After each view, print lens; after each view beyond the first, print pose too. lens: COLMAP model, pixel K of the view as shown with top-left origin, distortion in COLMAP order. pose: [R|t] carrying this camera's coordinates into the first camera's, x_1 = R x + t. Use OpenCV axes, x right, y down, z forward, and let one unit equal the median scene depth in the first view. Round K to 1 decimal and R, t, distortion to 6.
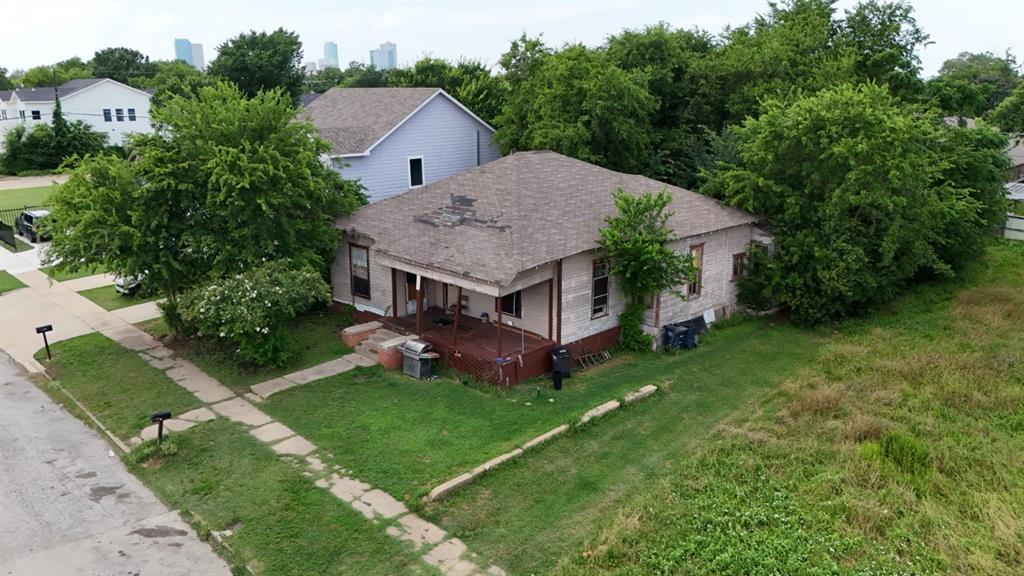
lens RADIAL K [[759.2, 0, 508.3], [0, 759.2, 289.0], [0, 0, 1]] dist [0.071751, -0.079212]
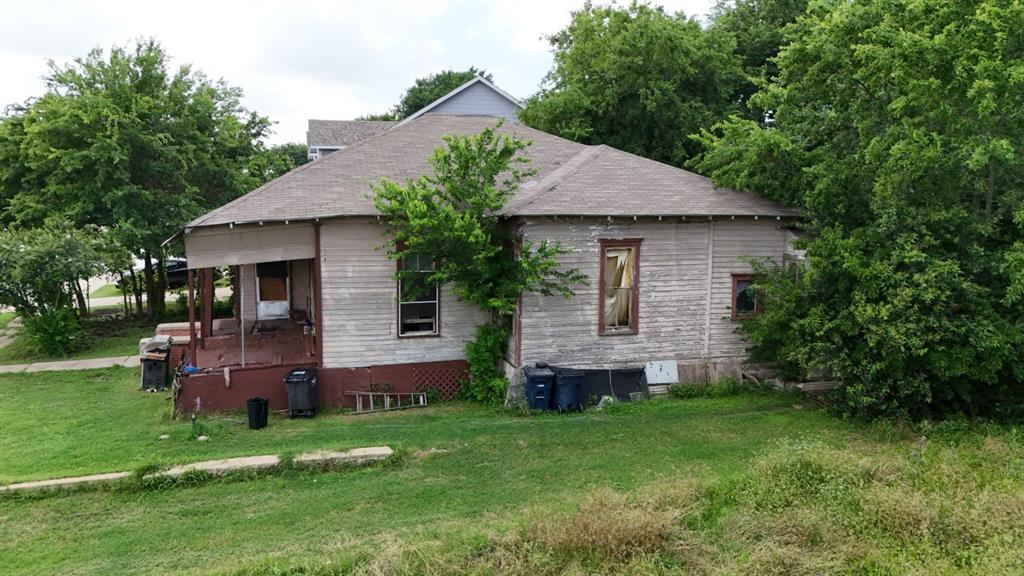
lens RADIAL K [[759.2, 0, 508.3], [0, 759.2, 289.0], [0, 0, 1]] dist [0.071751, -0.079212]
pose [[0.872439, 0.066029, -0.484241, 0.530395], [-0.128342, 0.987010, -0.096646, 0.053617], [0.471569, 0.146466, 0.869580, 0.533994]]
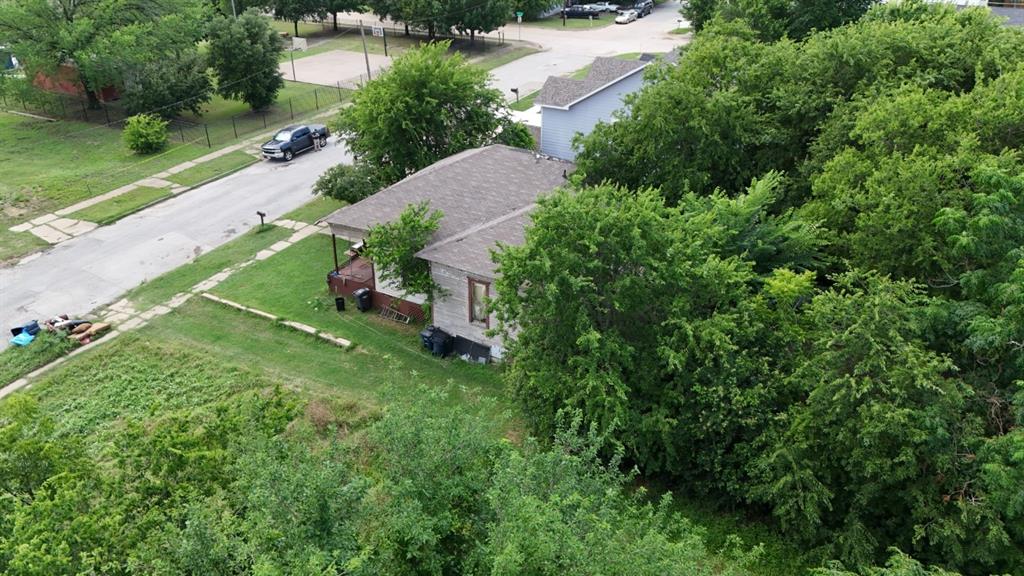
lens RADIAL K [[759.2, 0, 508.3], [0, 759.2, 289.0], [0, 0, 1]] dist [0.071751, -0.079212]
pose [[0.246384, 0.456574, -0.854889, 1.340439], [-0.245296, 0.882739, 0.400752, -0.551399], [0.937616, 0.110962, 0.329489, 0.810884]]
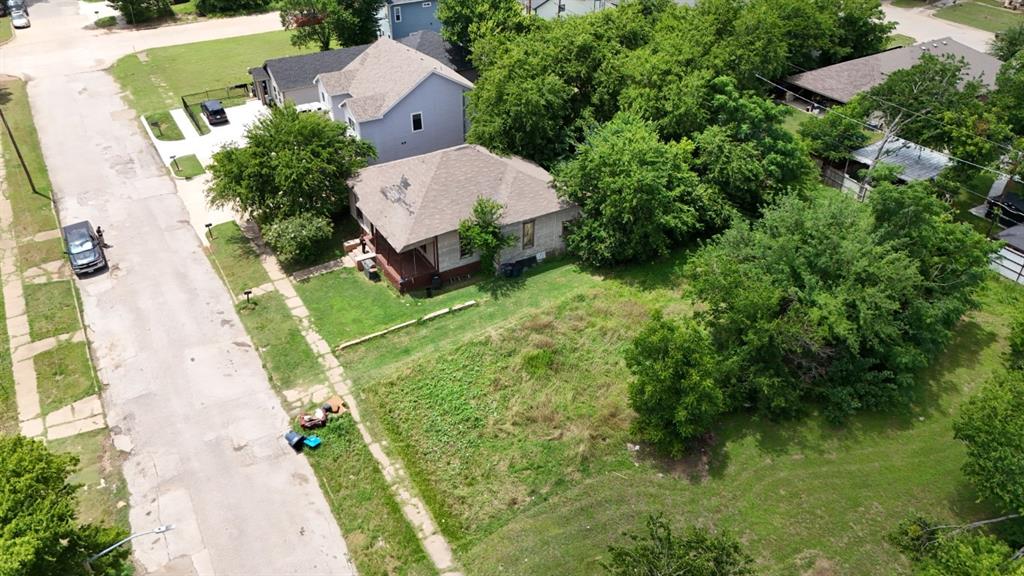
lens RADIAL K [[742.8, 0, 510.0], [0, 742.8, 307.4], [0, 0, 1]] dist [0.068043, -0.060606]
pose [[0.968749, 0.155245, -0.193455, 0.670158], [-0.075255, 0.927113, 0.367149, -0.594679], [0.236353, -0.341116, 0.909822, -0.793554]]
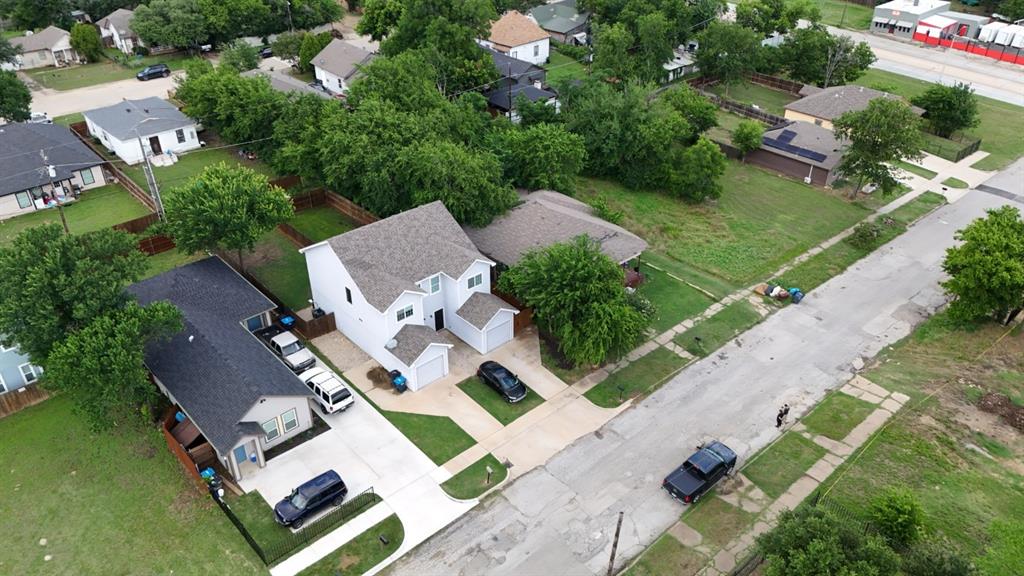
lens RADIAL K [[759.2, 0, 508.3], [0, 759.2, 289.0], [0, 0, 1]] dist [0.071751, -0.079212]
pose [[0.047495, -0.530105, 0.846601, -2.341304], [0.254989, 0.825910, 0.502845, -1.338374], [-0.965777, 0.191991, 0.174398, 0.965725]]
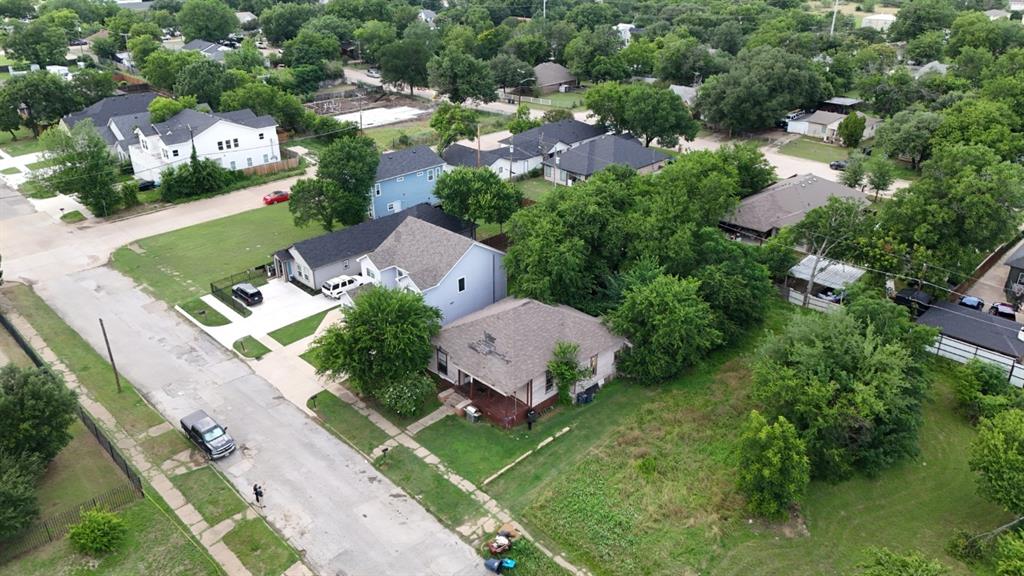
lens RADIAL K [[759.2, 0, 508.3], [0, 759.2, 289.0], [0, 0, 1]] dist [0.071751, -0.079212]
pose [[0.999988, 0.004637, 0.001502, -0.010781], [-0.004836, 0.982307, 0.187216, -0.775037], [-0.000607, -0.187221, 0.982318, -1.341641]]
